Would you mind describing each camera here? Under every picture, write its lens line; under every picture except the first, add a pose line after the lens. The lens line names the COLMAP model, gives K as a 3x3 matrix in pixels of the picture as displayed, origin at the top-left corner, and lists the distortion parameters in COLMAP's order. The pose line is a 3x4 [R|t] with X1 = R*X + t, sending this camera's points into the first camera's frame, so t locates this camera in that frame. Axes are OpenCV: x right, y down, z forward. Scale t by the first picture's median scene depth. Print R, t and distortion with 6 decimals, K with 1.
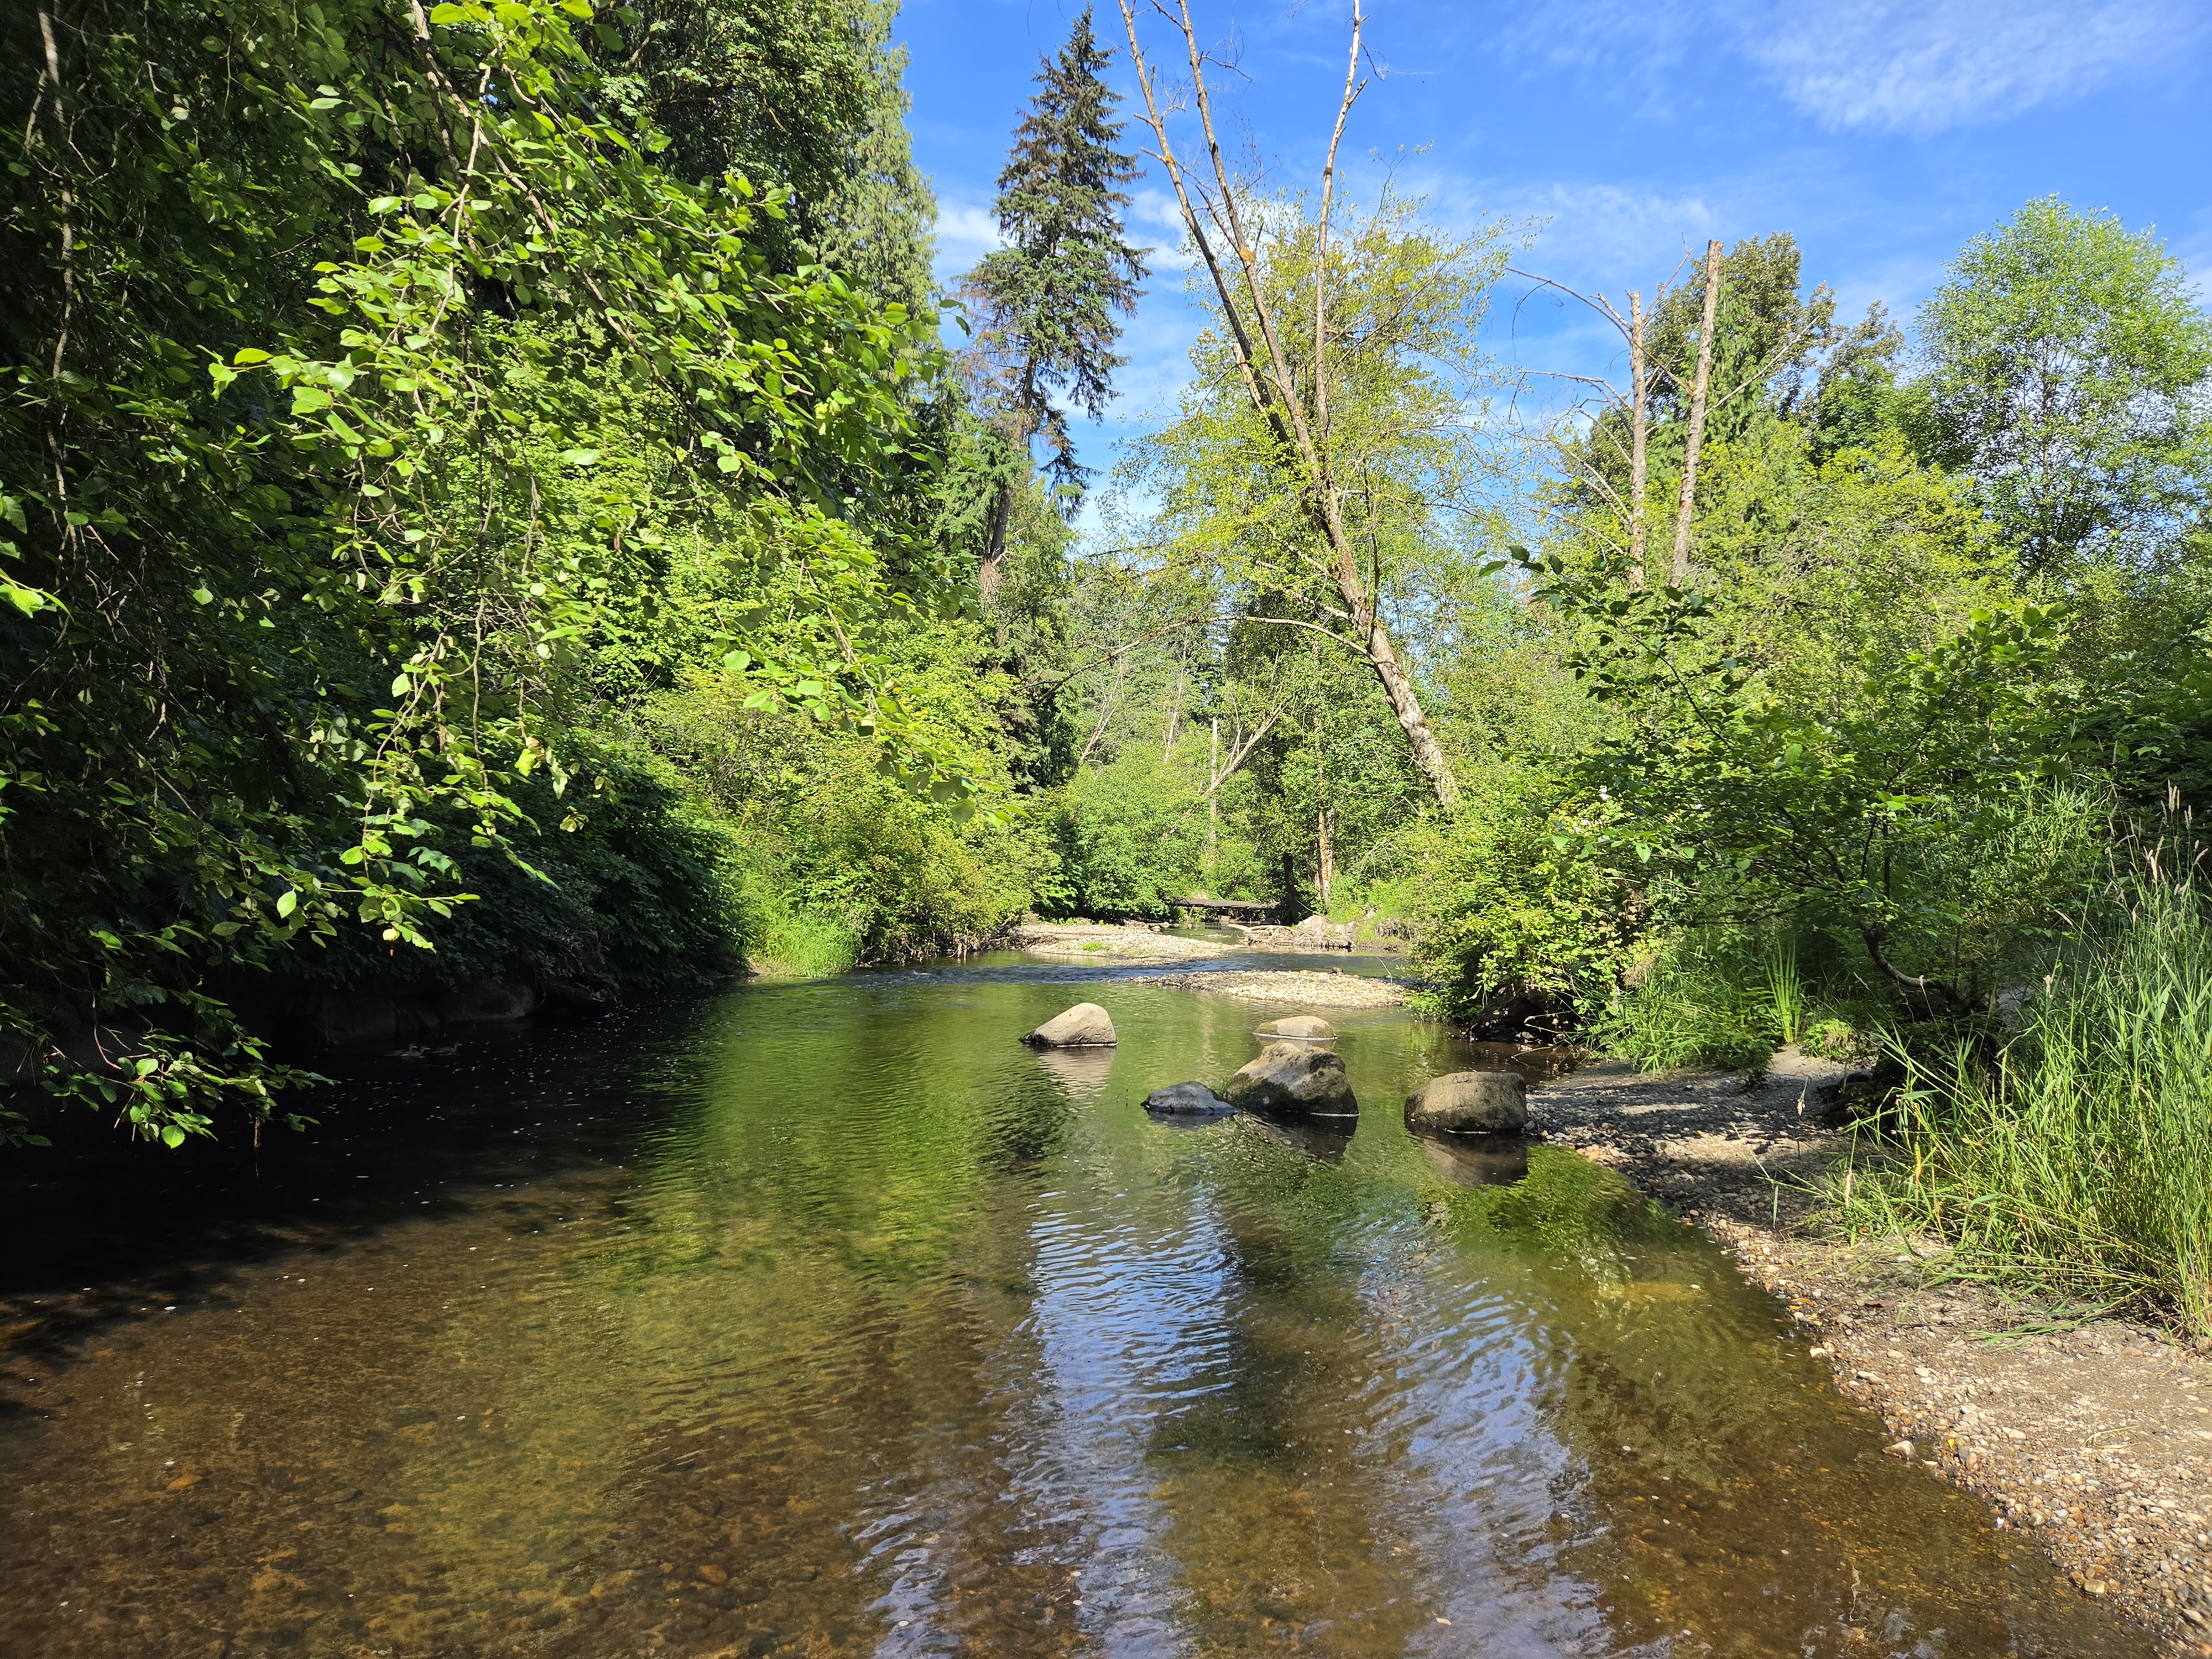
lens RADIAL K [[1471.9, 0, 1113.1], [0, 1471.9, 828.8], [0, 0, 1]] dist [0.030597, -0.002935]
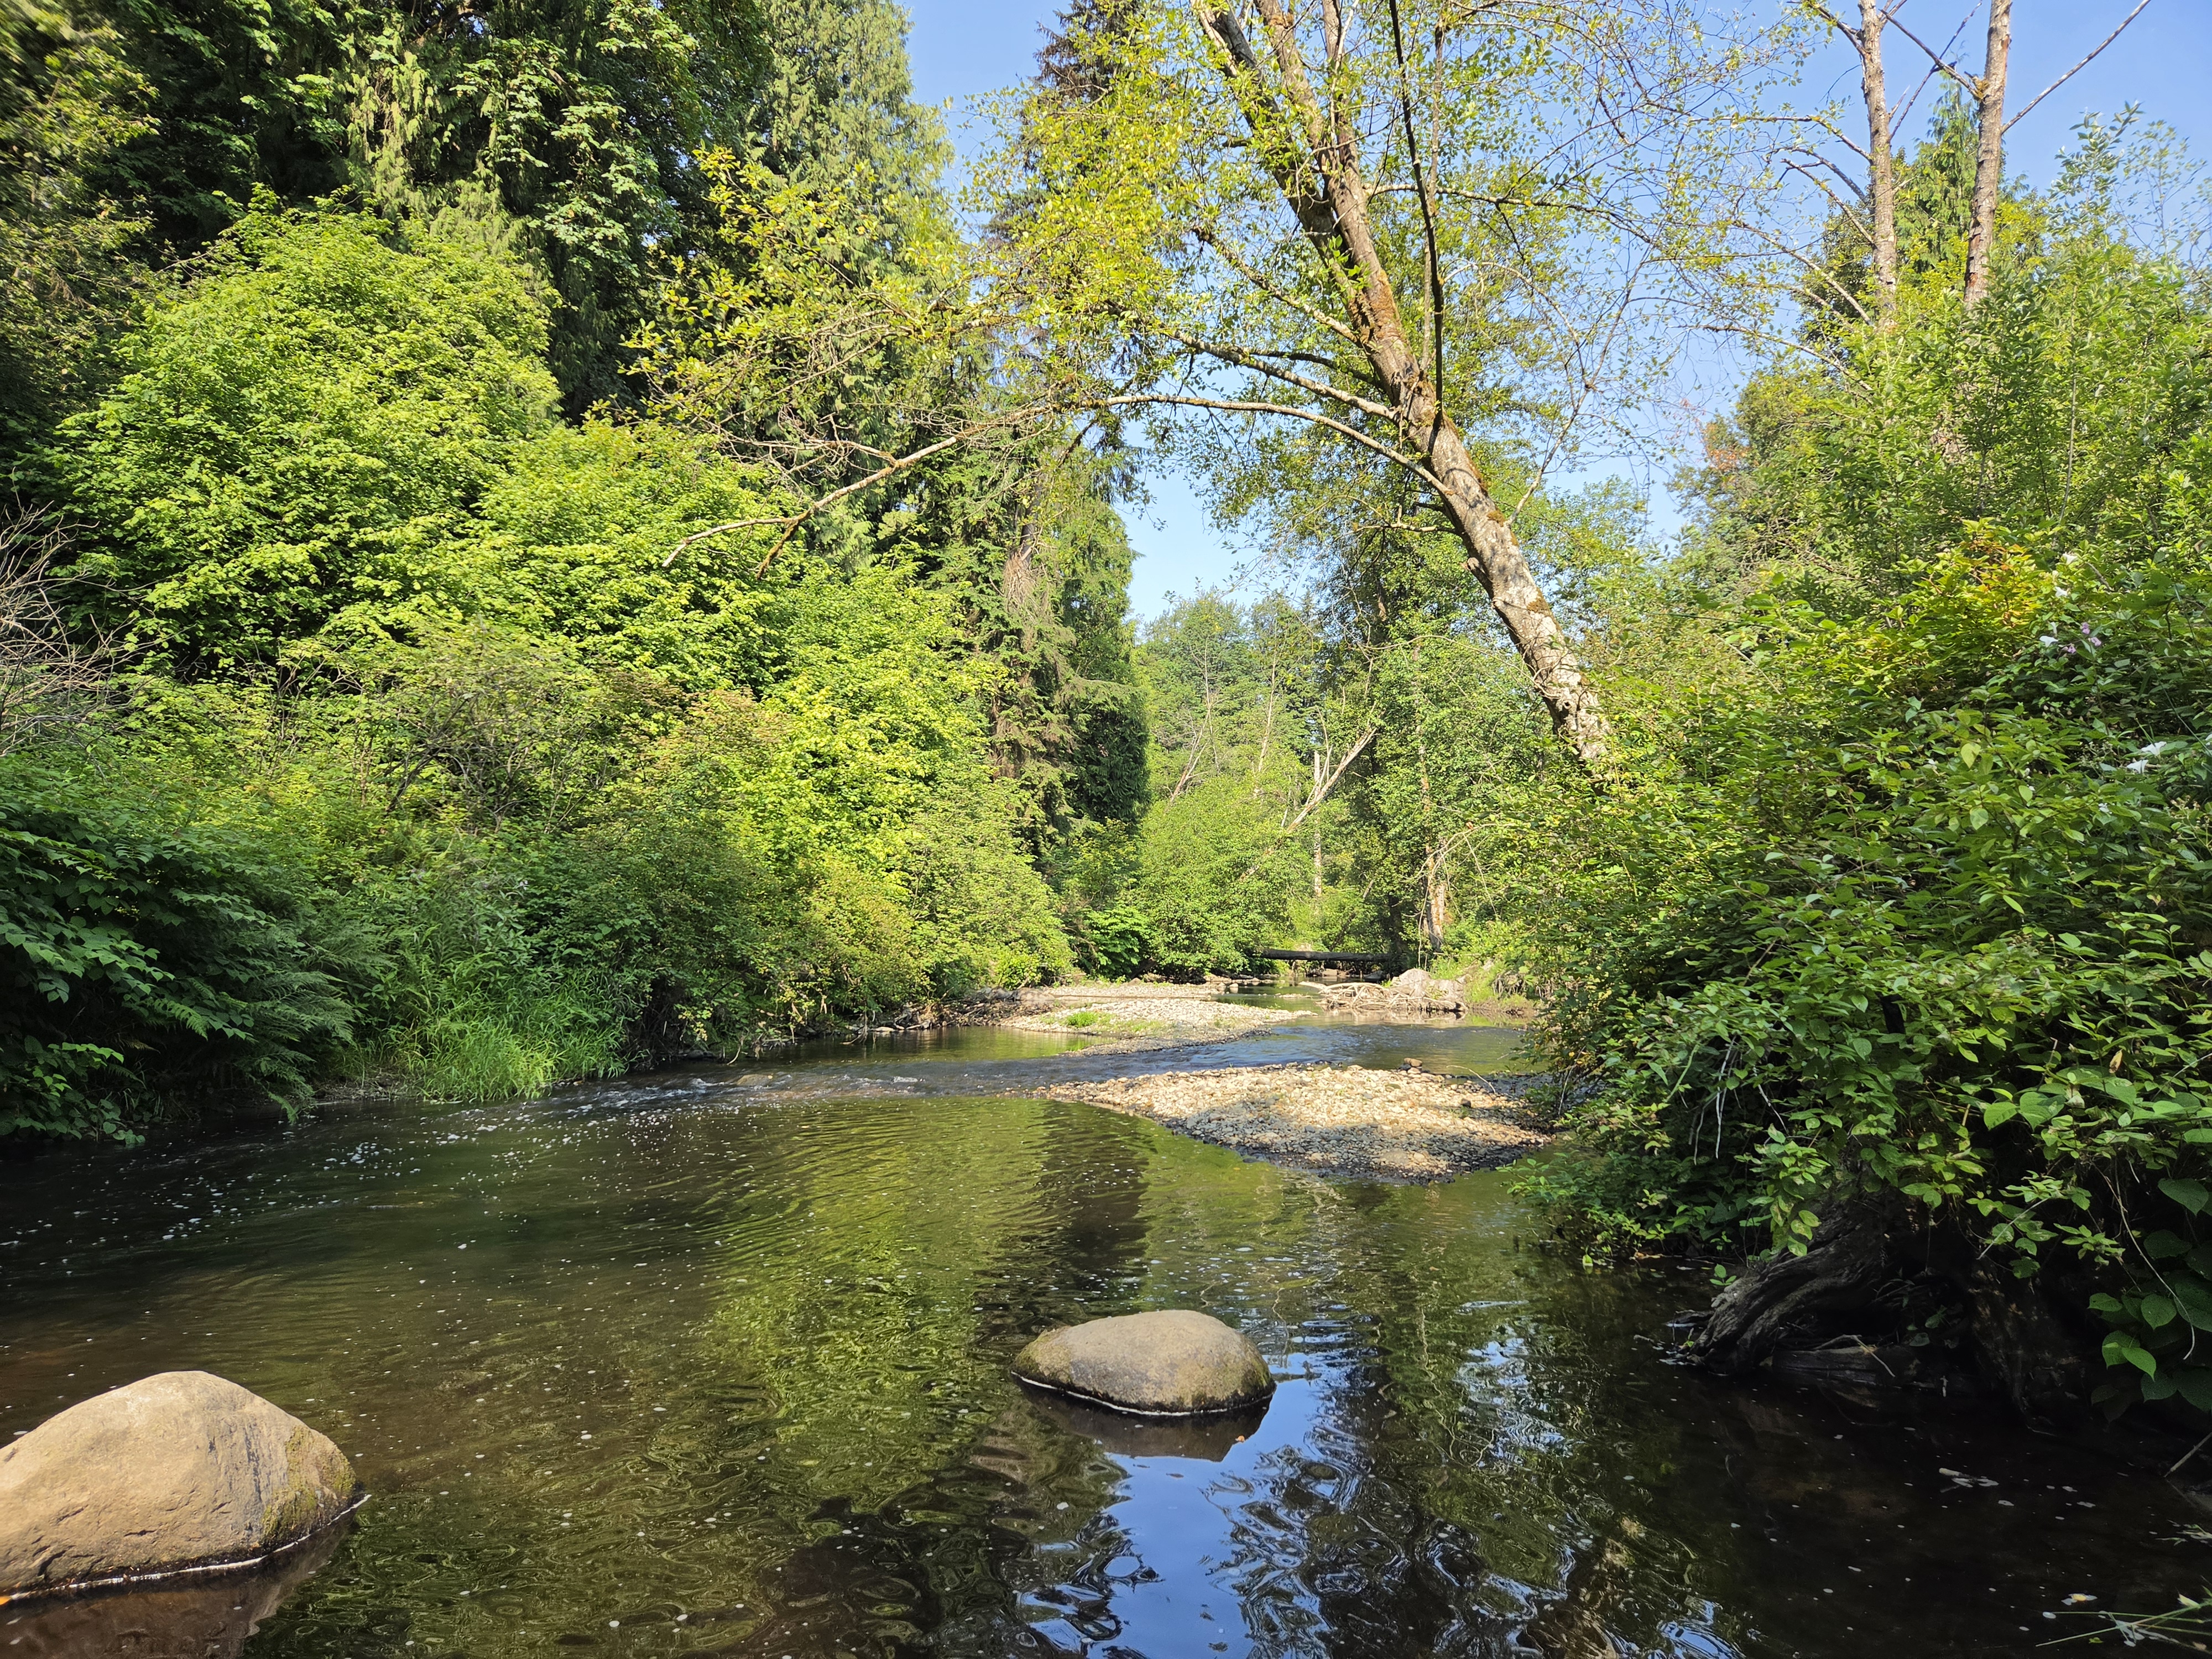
lens RADIAL K [[1471.9, 0, 1113.1], [0, 1471.9, 828.8], [0, 0, 1]] dist [0.030597, -0.002935]
pose [[0.996174, -0.026909, -0.083149, 0.036246], [0.023777, 0.998978, -0.038428, 0.008984], [0.084098, 0.036304, 0.995796, 0.168595]]
